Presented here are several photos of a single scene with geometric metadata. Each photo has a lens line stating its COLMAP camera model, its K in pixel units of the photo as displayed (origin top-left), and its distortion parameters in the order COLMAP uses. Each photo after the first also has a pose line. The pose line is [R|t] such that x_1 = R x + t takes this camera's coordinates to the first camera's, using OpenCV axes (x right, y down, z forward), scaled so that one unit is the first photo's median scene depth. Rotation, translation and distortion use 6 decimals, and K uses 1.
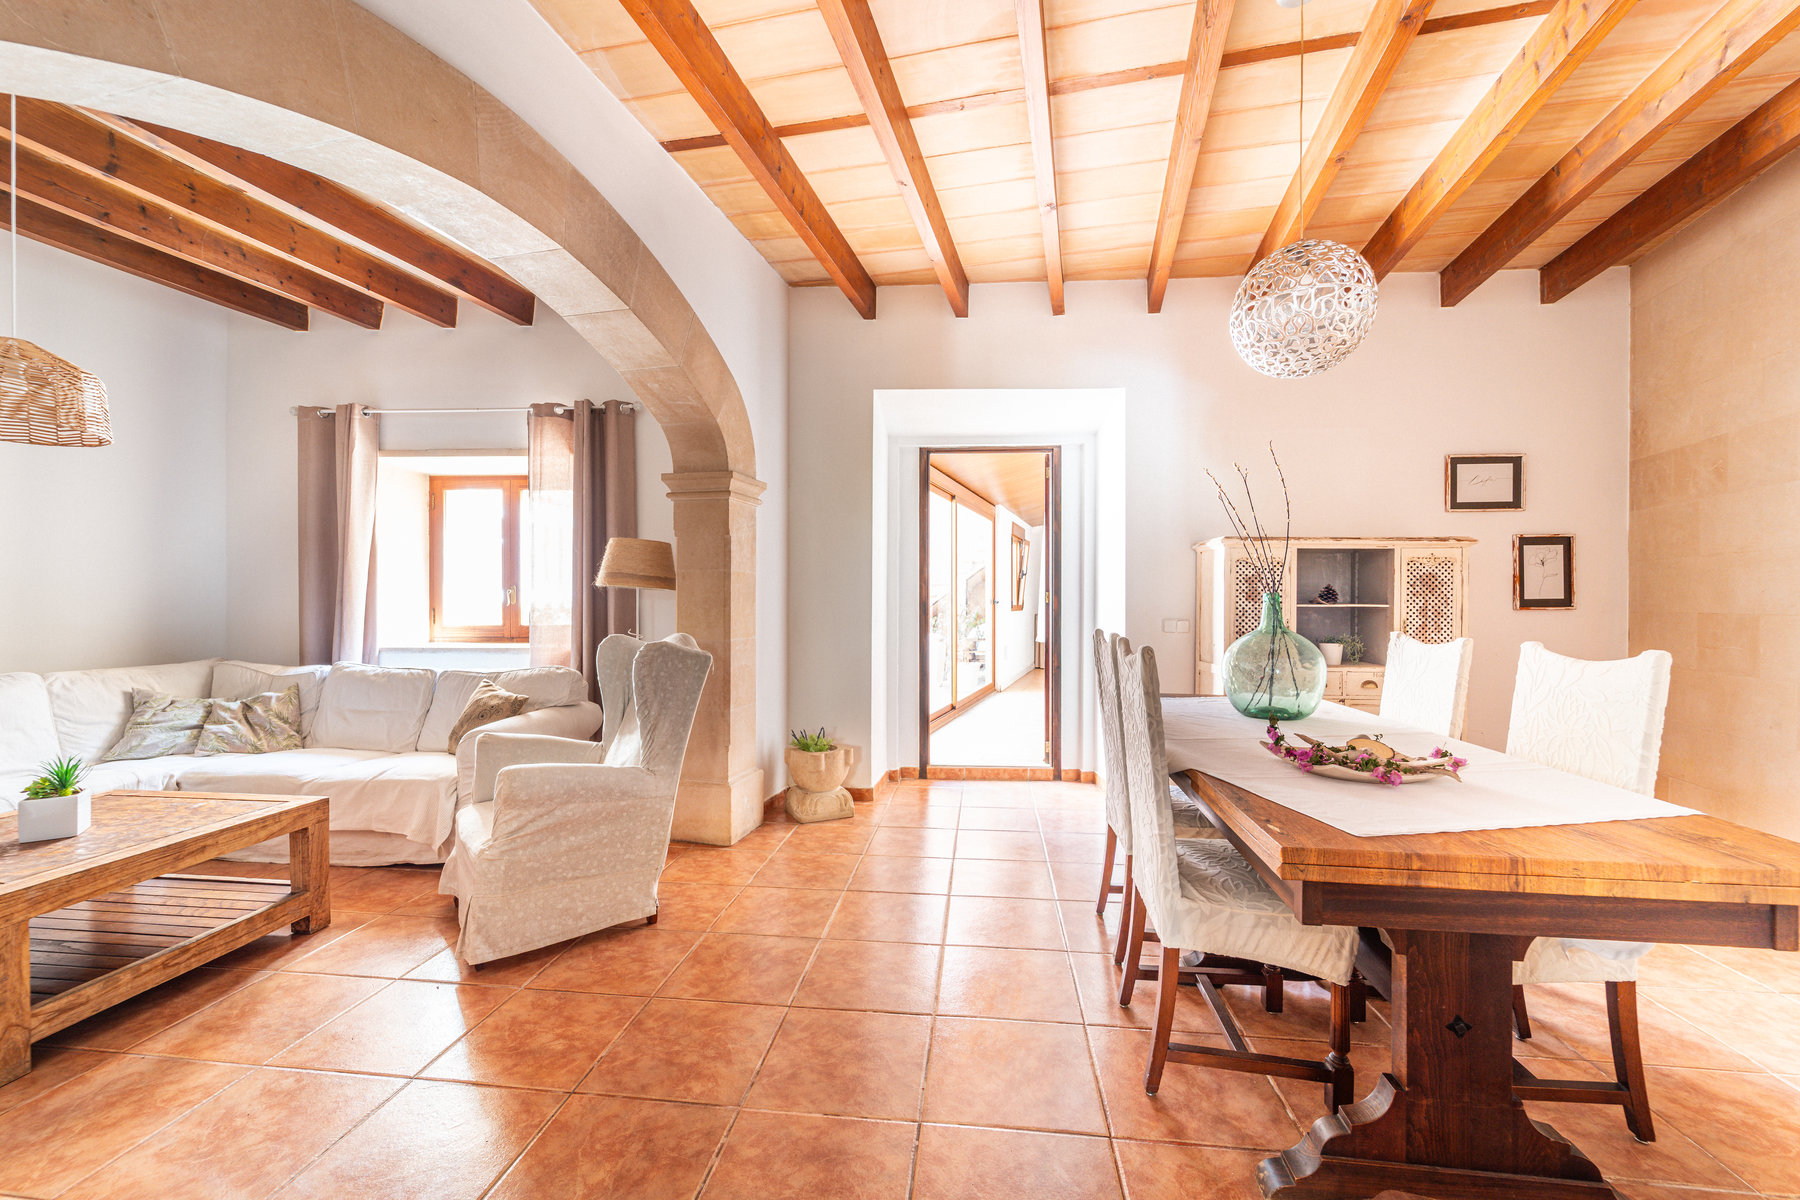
lens RADIAL K [[709.1, 0, 899.6], [0, 709.1, 594.6], [0, 0, 1]] dist [0.002238, 0.000535]
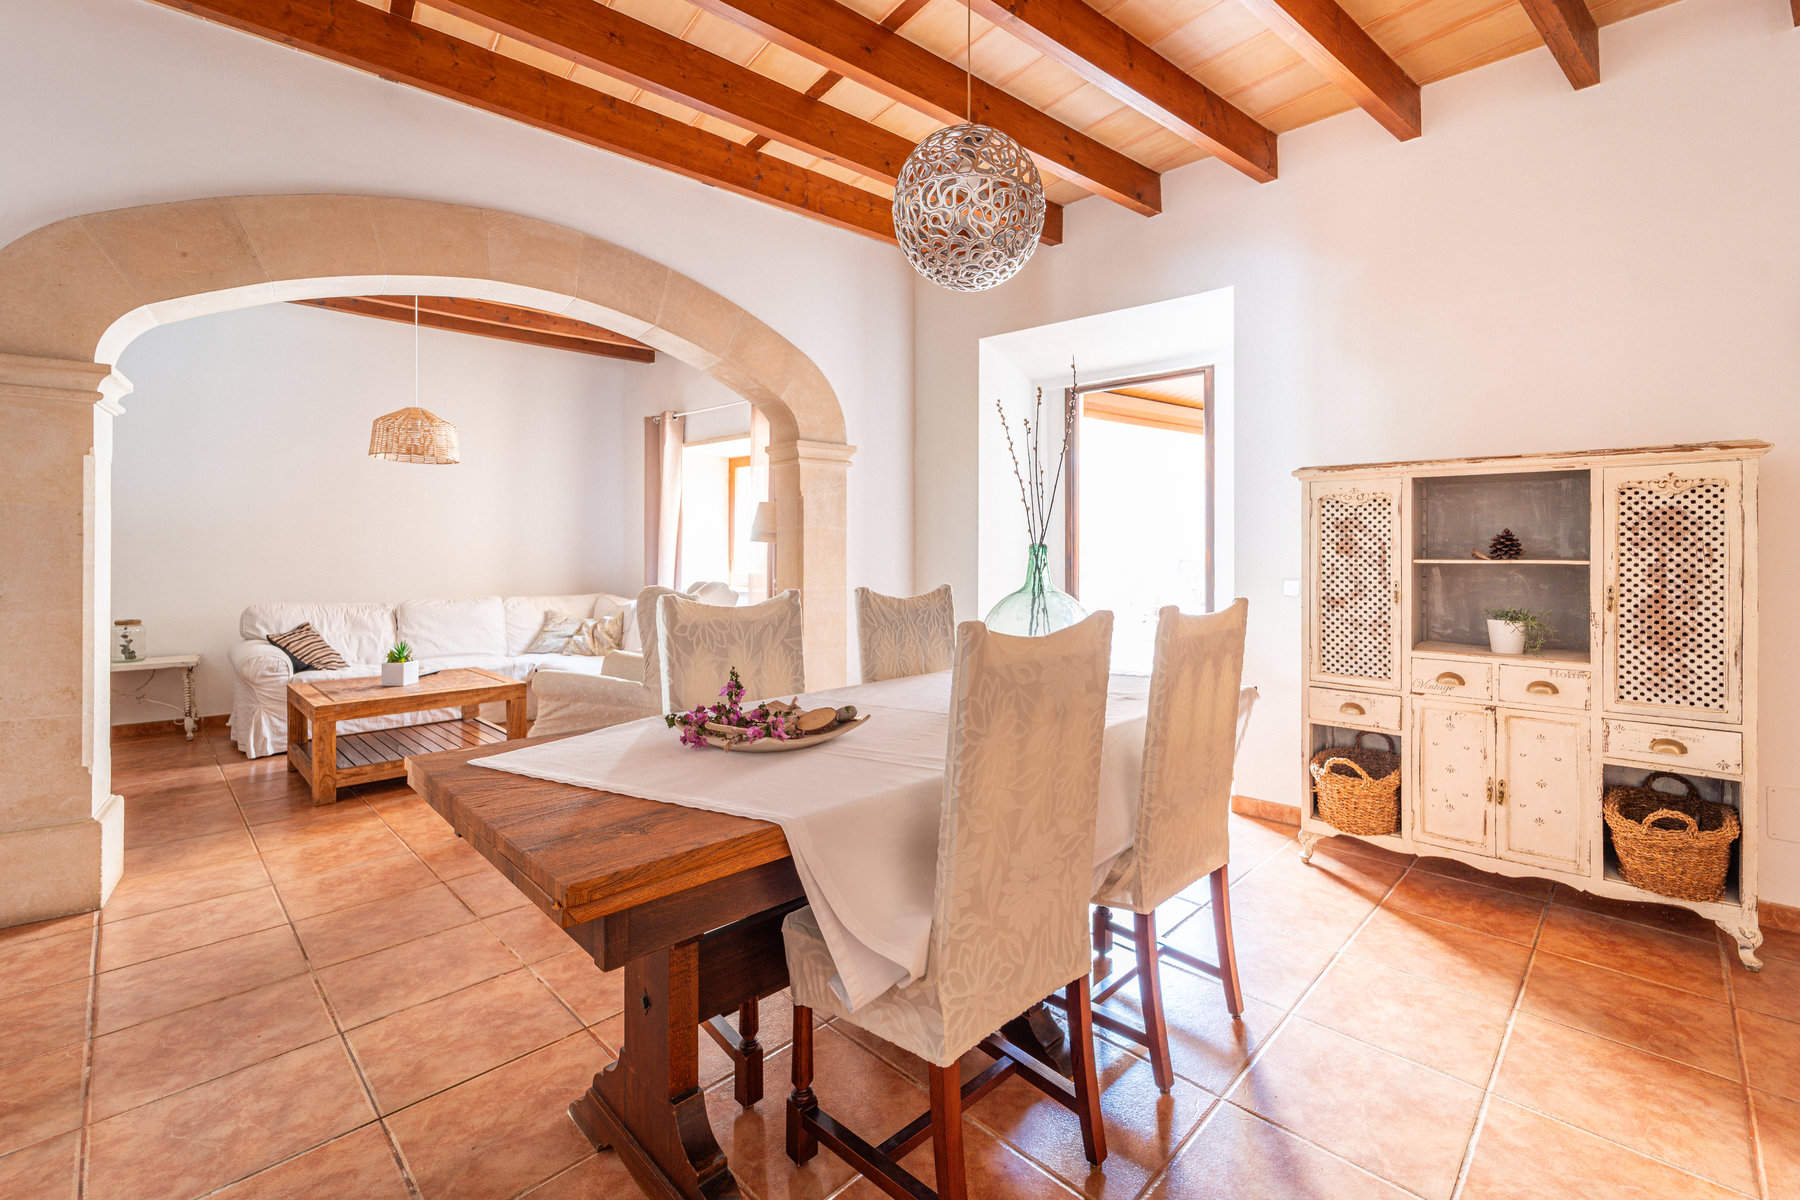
lens RADIAL K [[748.7, 0, 944.2], [0, 748.7, 548.1], [0, 0, 1]] dist [0.004705, -0.001108]
pose [[0.817599, -0.004399, -0.575771, 0.606397], [0.004345, 0.999989, -0.001470, 0.001705], [0.575771, -0.001300, 0.817610, 0.144818]]
